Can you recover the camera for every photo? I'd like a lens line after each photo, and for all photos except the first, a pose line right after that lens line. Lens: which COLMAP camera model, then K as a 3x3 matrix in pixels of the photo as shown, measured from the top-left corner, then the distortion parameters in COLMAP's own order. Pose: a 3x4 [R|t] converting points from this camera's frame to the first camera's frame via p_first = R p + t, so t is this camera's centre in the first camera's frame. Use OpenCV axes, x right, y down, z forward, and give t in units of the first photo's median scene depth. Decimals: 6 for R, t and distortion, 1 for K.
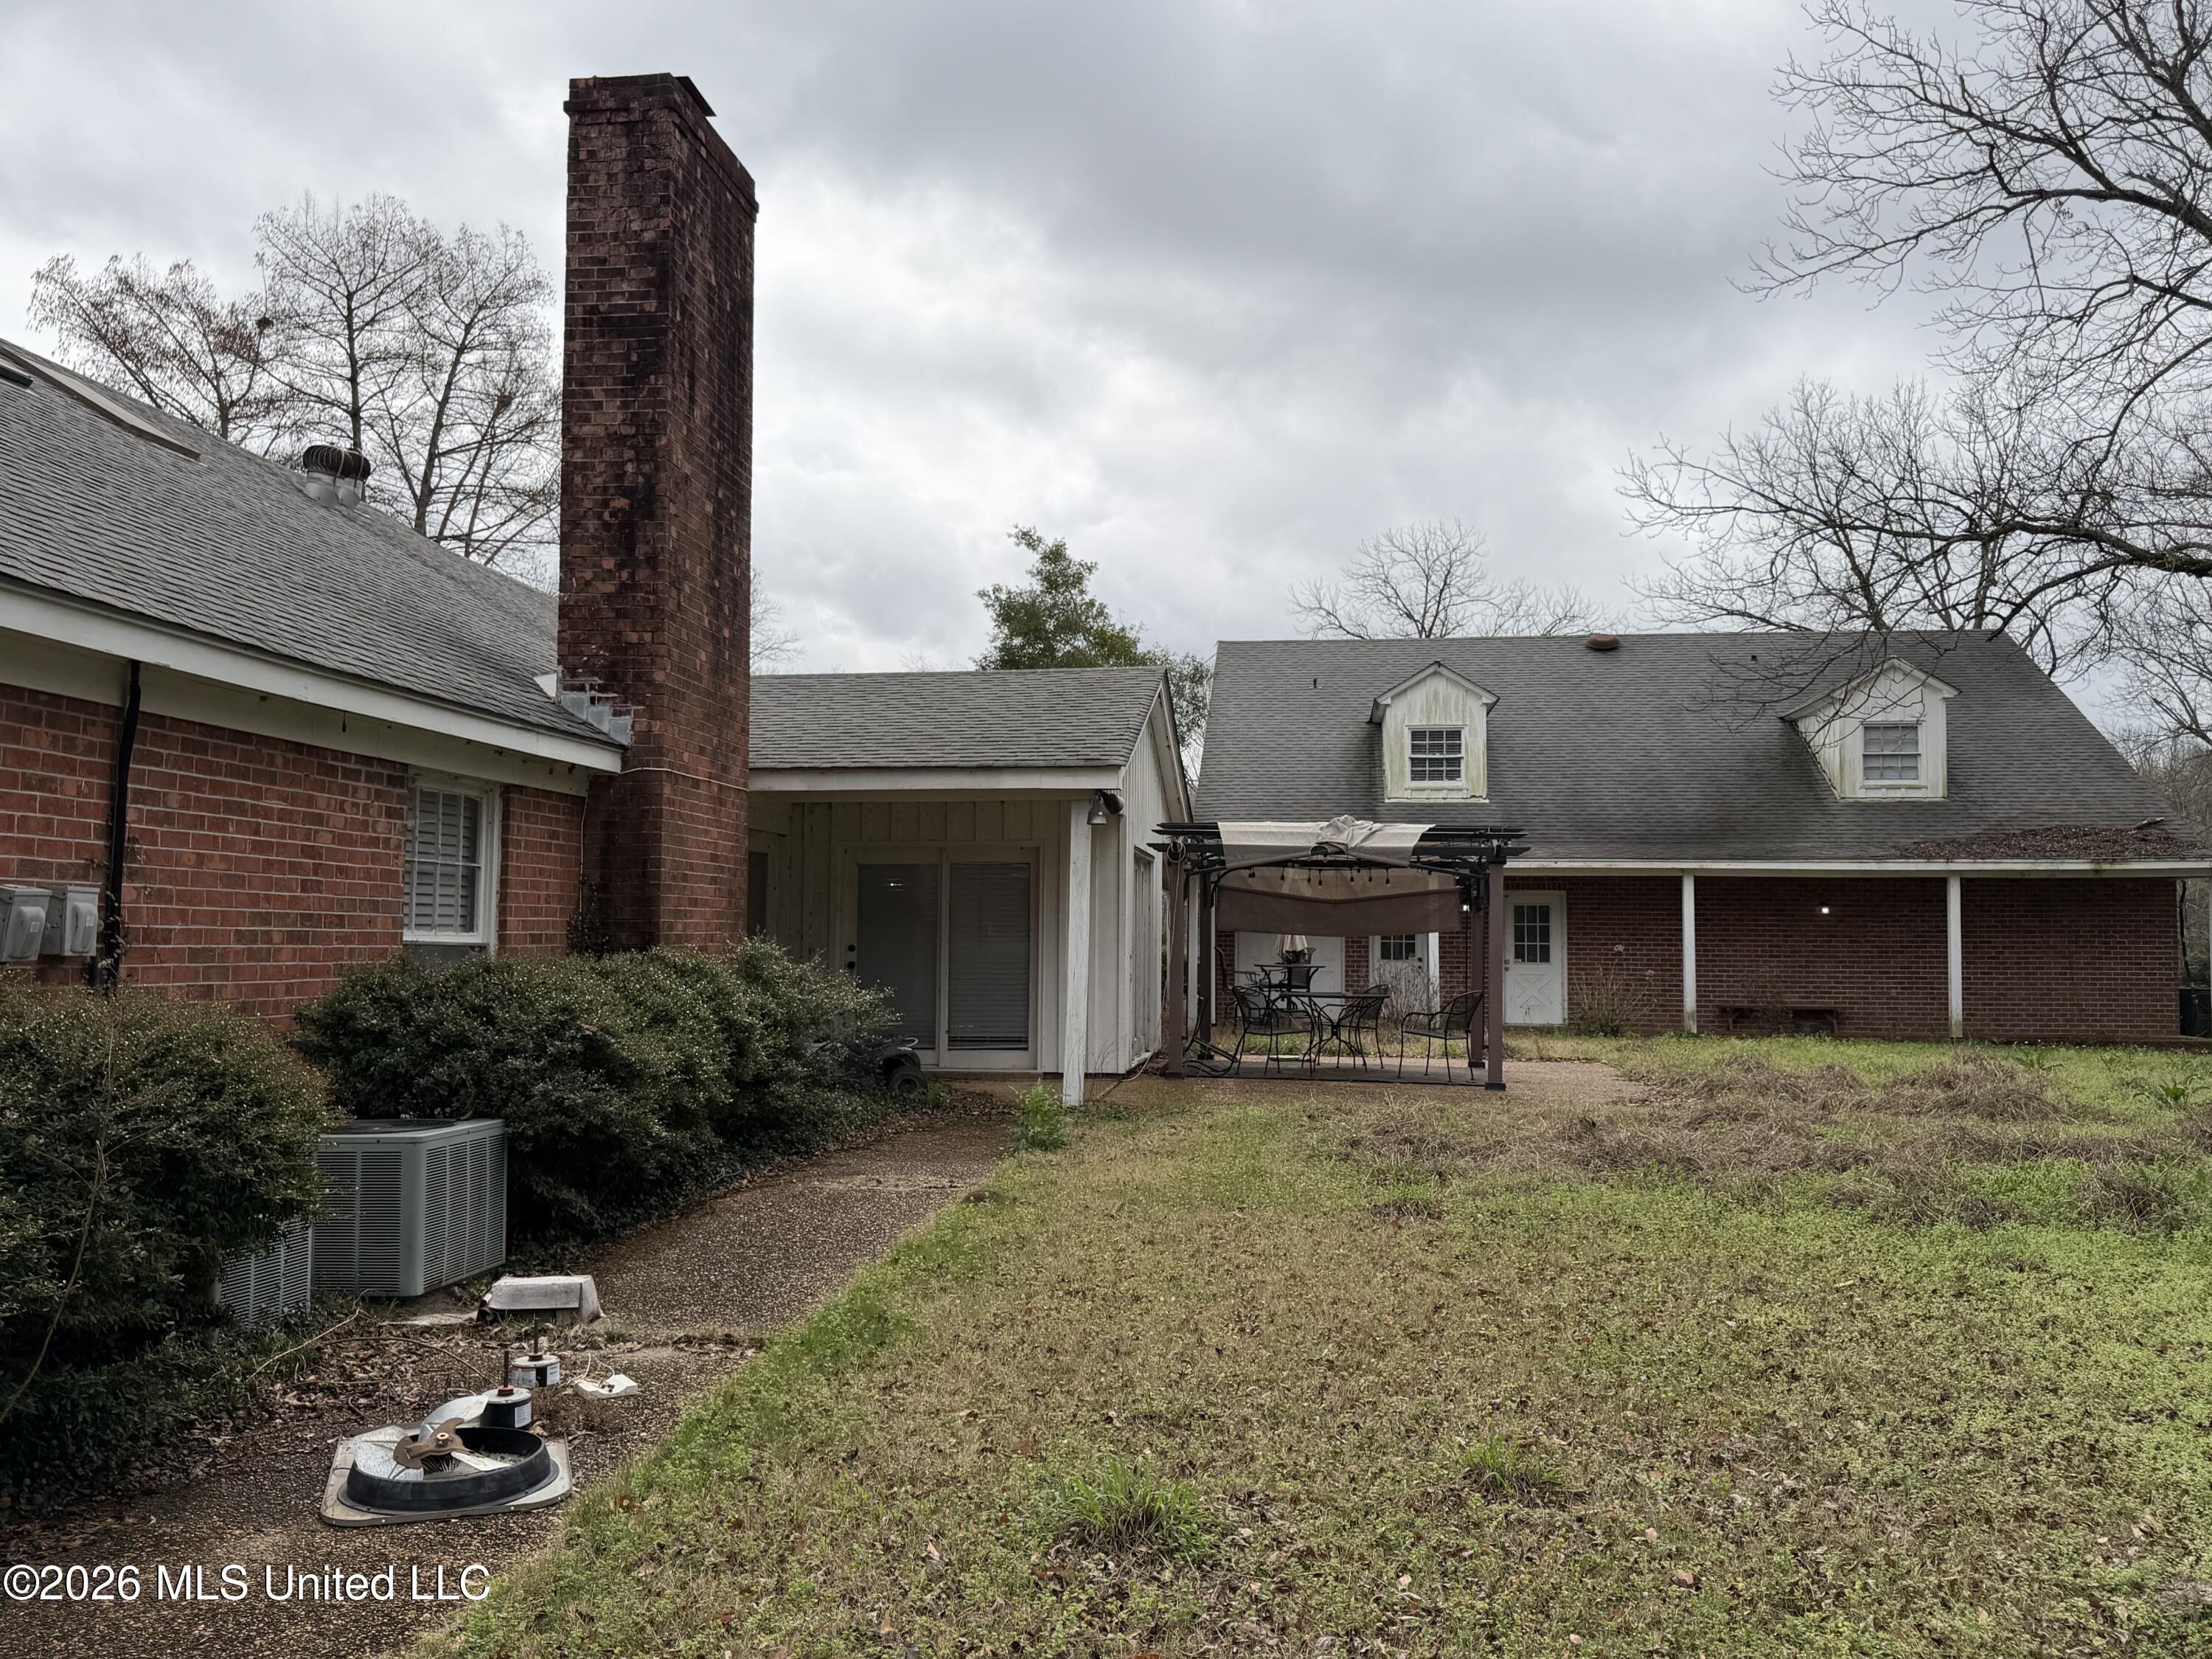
lens RADIAL K [[1871.3, 0, 1106.0], [0, 1871.3, 829.5], [0, 0, 1]] dist [0.170420, -0.283229]
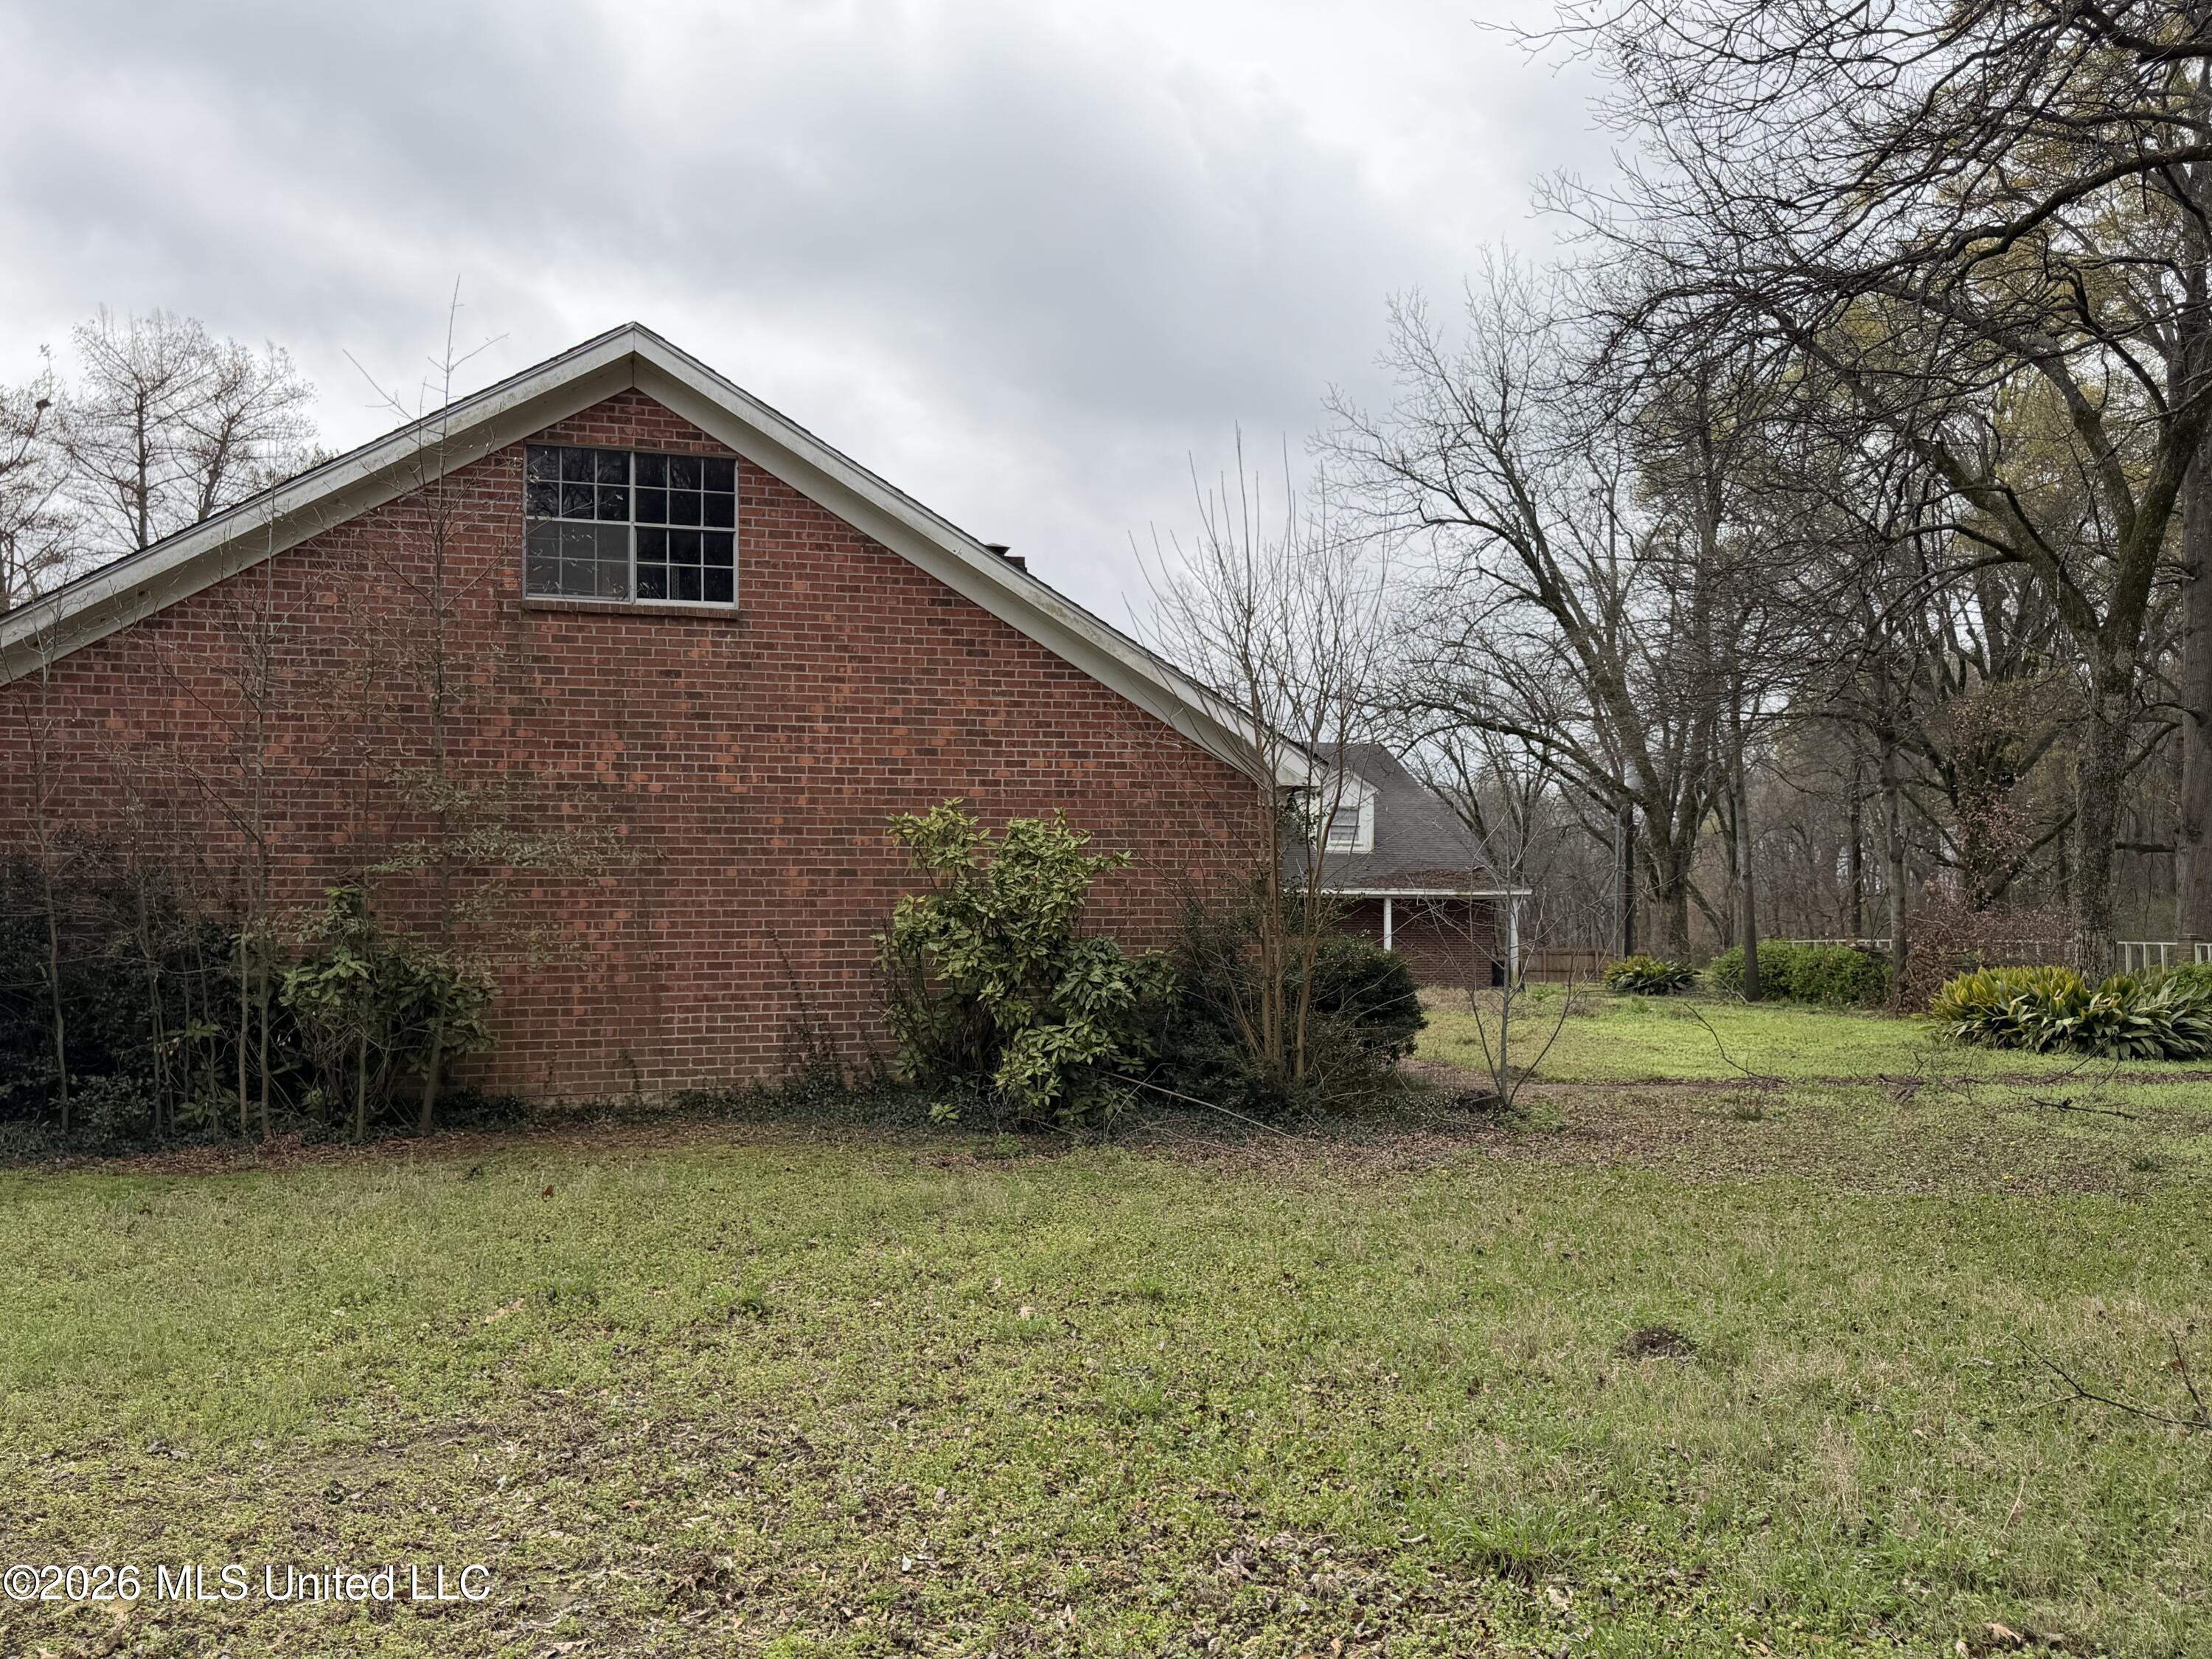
lens RADIAL K [[1871.3, 0, 1106.0], [0, 1871.3, 829.5], [0, 0, 1]] dist [0.170420, -0.283229]
pose [[0.931470, 0.019650, 0.363287, -0.449082], [-0.018740, 0.999806, -0.006031, -0.024376], [-0.363335, -0.001190, 0.931658, -0.548373]]
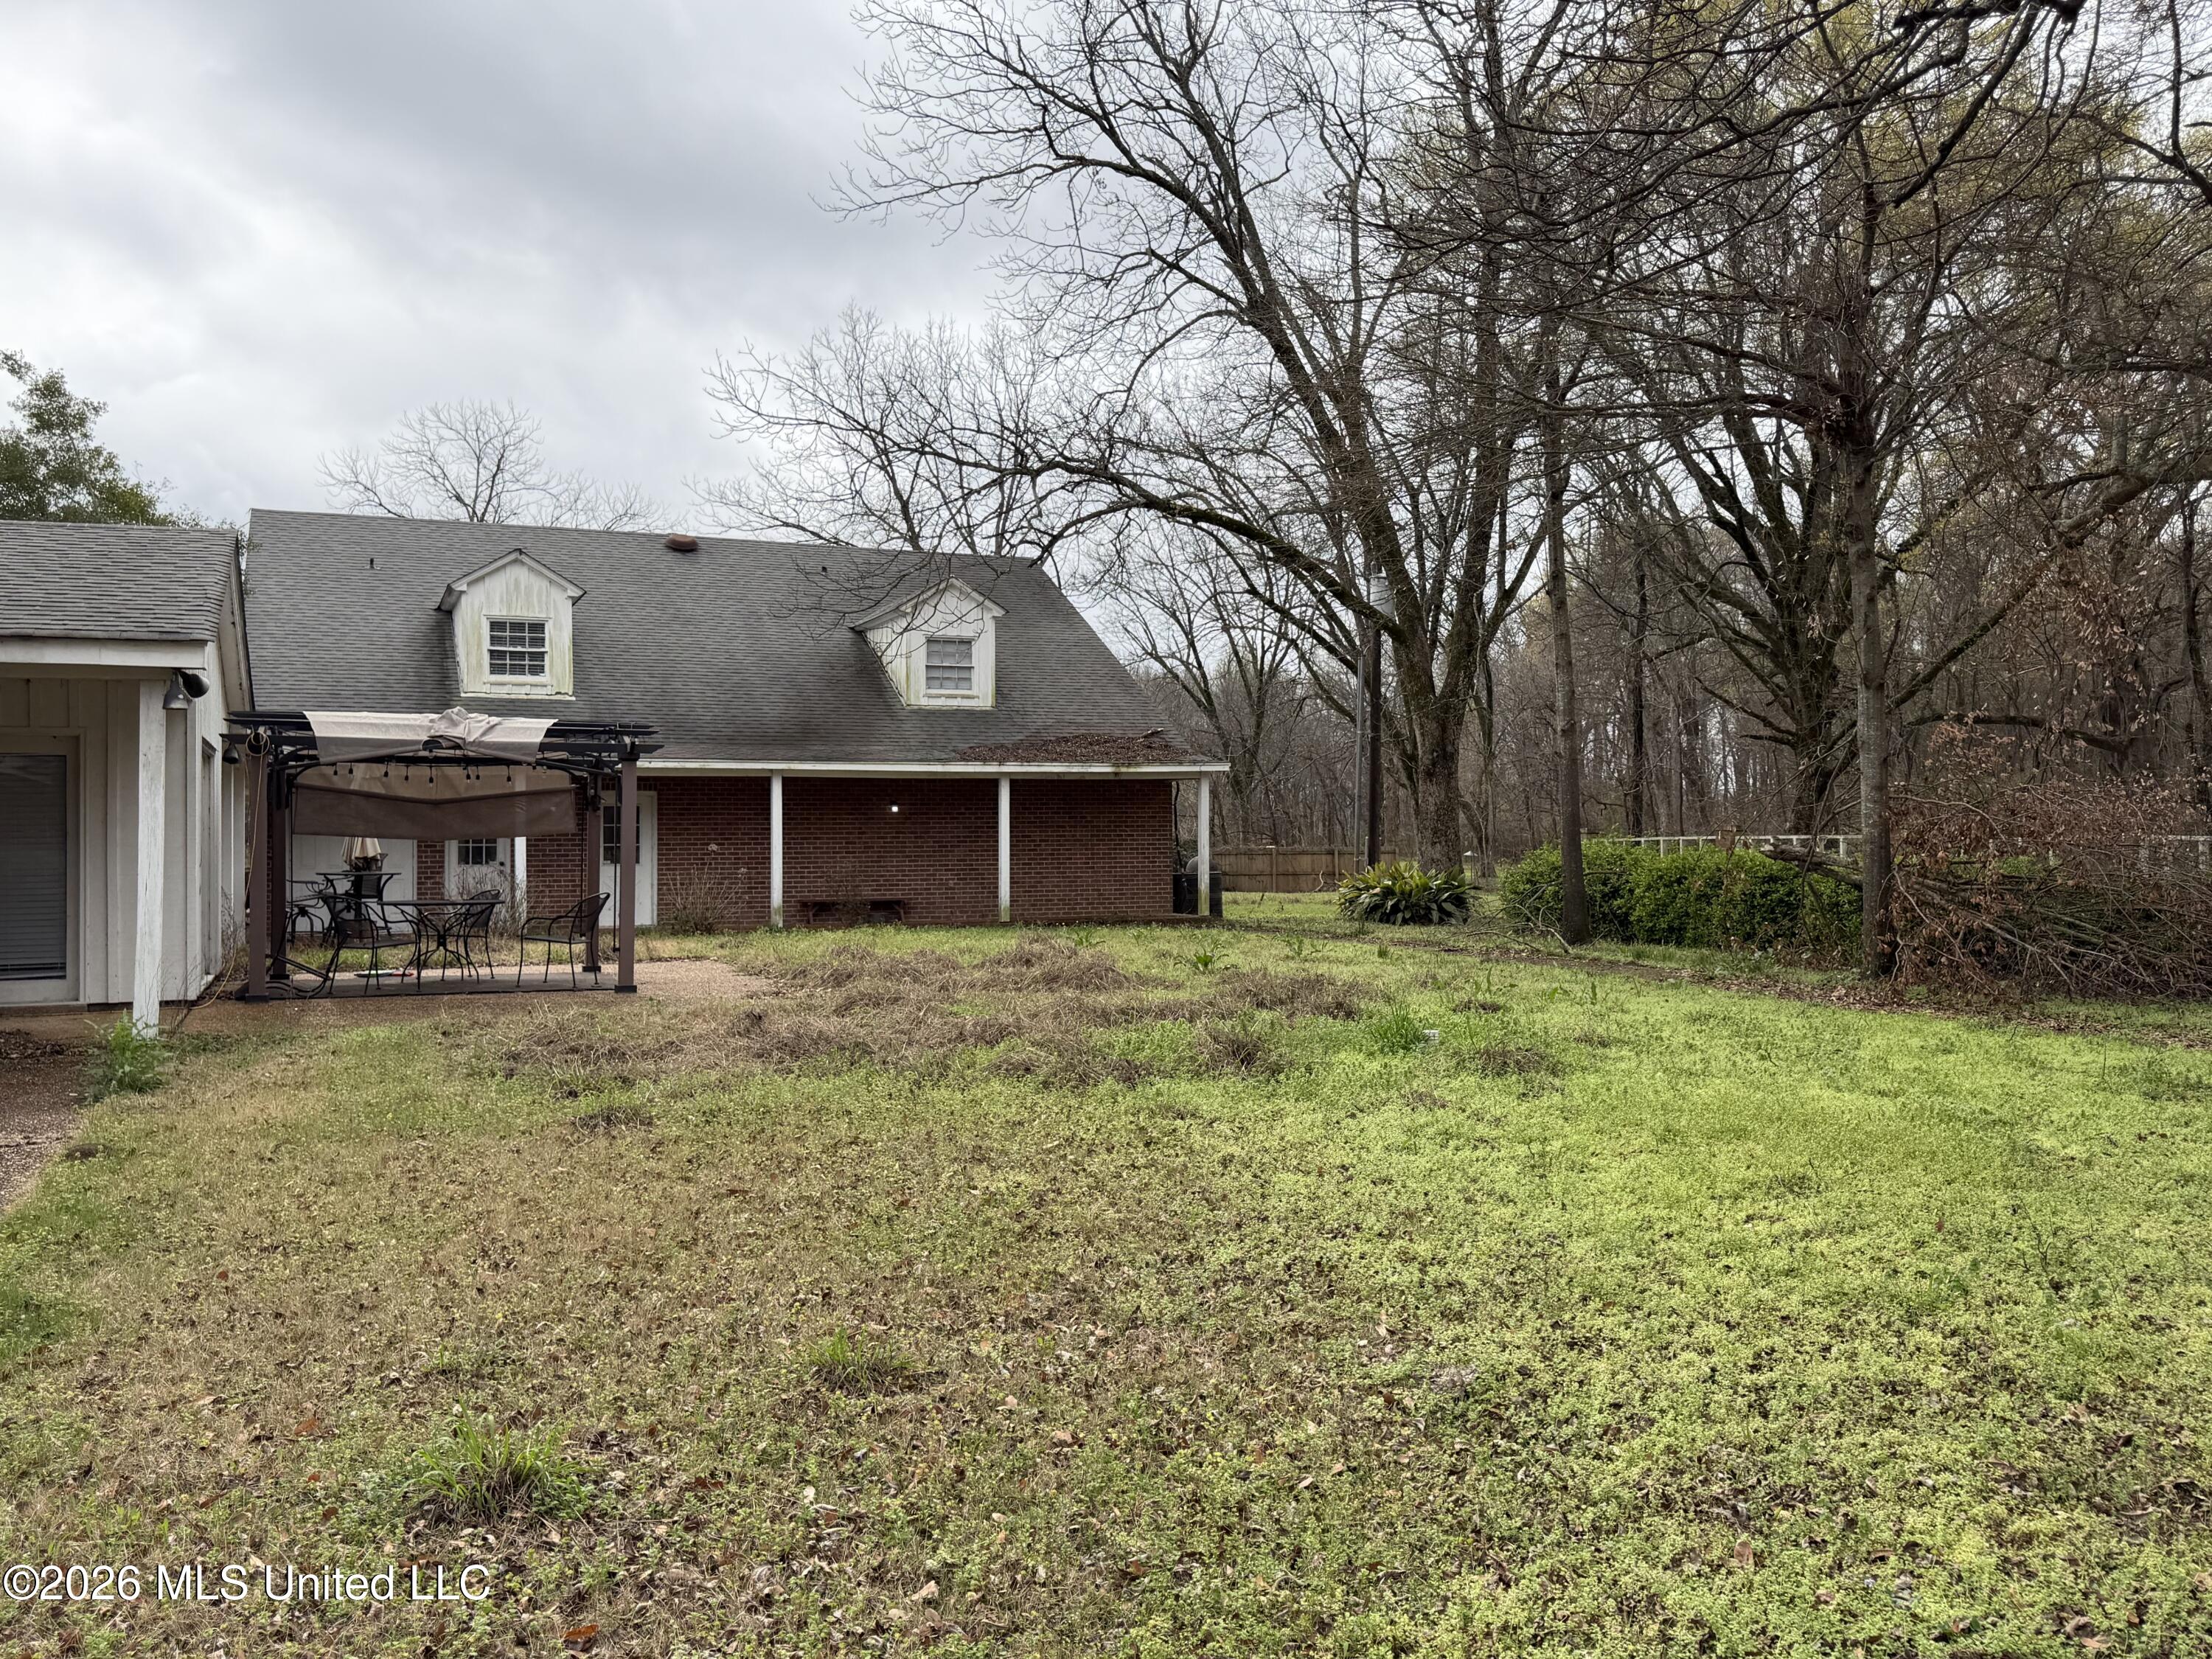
lens RADIAL K [[1869.6, 0, 1113.5], [0, 1869.6, 810.6], [0, 0, 1]] dist [0.177538, -0.299028]
pose [[0.875699, -0.004081, 0.482840, -0.027583], [-0.015865, 0.999181, 0.037218, 0.002133], [-0.482597, -0.040252, 0.874917, 0.016569]]
